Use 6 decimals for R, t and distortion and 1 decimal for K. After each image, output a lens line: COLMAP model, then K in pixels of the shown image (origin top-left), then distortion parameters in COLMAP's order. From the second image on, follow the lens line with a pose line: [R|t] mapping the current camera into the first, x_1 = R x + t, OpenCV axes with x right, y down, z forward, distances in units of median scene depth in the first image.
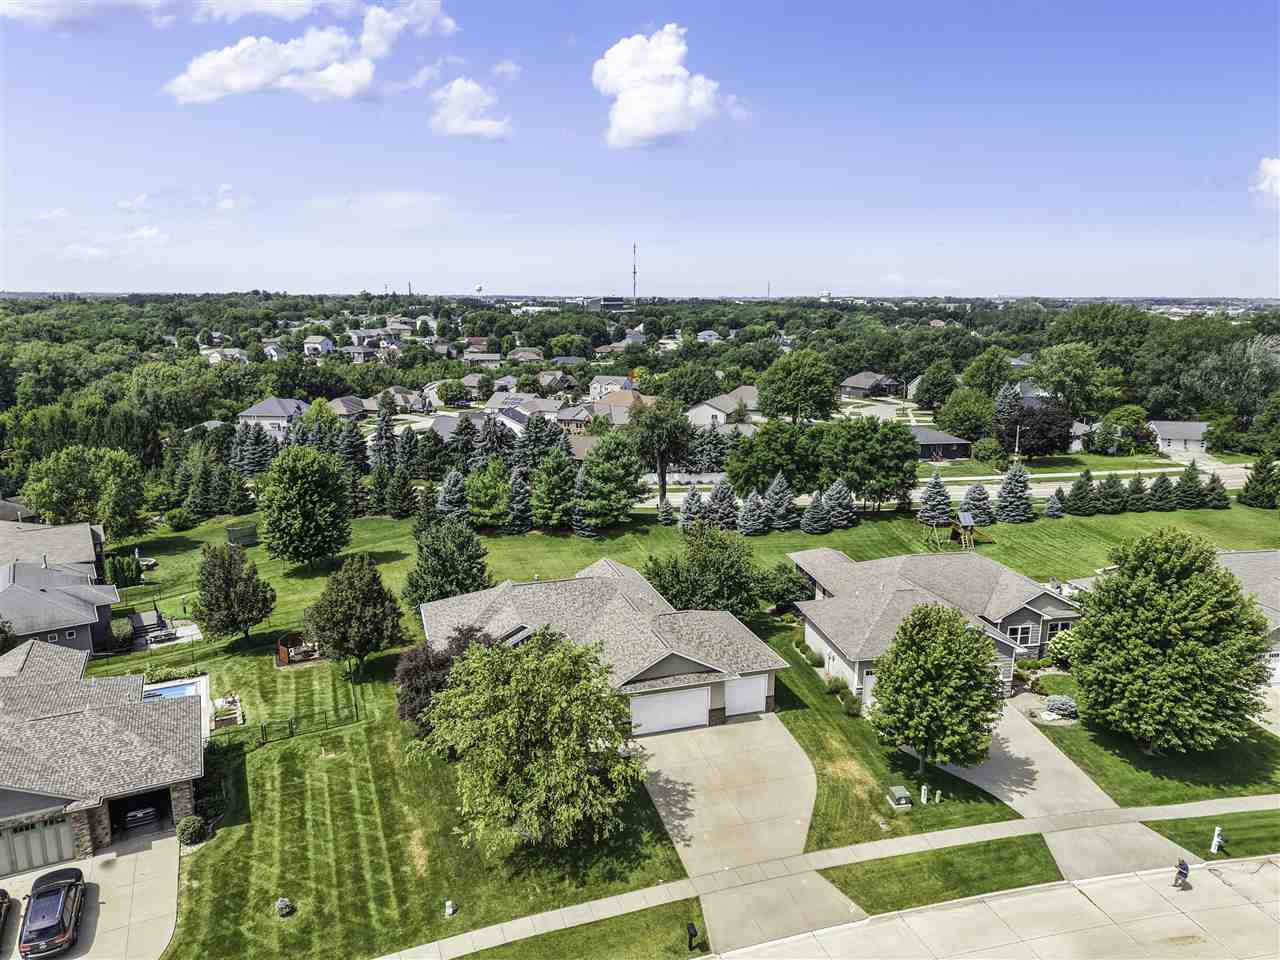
lens RADIAL K [[854.4, 0, 640.0], [0, 854.4, 480.0], [0, 0, 1]] dist [0.031555, -0.027797]
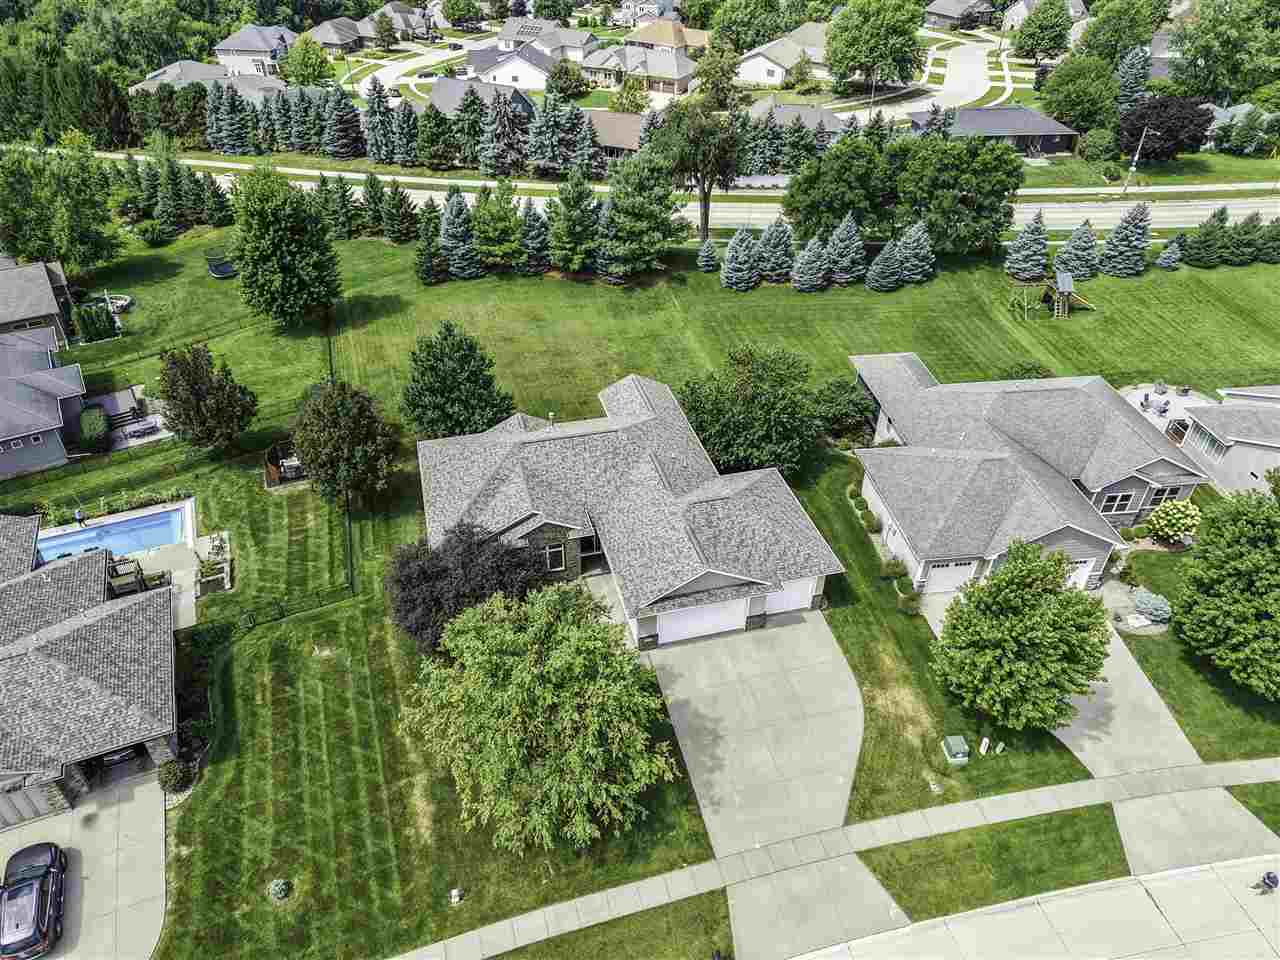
lens RADIAL K [[854.4, 0, 640.0], [0, 854.4, 480.0], [0, 0, 1]] dist [0.031555, -0.027797]
pose [[0.999011, 0.033974, -0.028692, -0.008851], [-0.019138, 0.910888, 0.412211, -0.222380], [0.040140, -0.411254, 0.910637, 0.261130]]
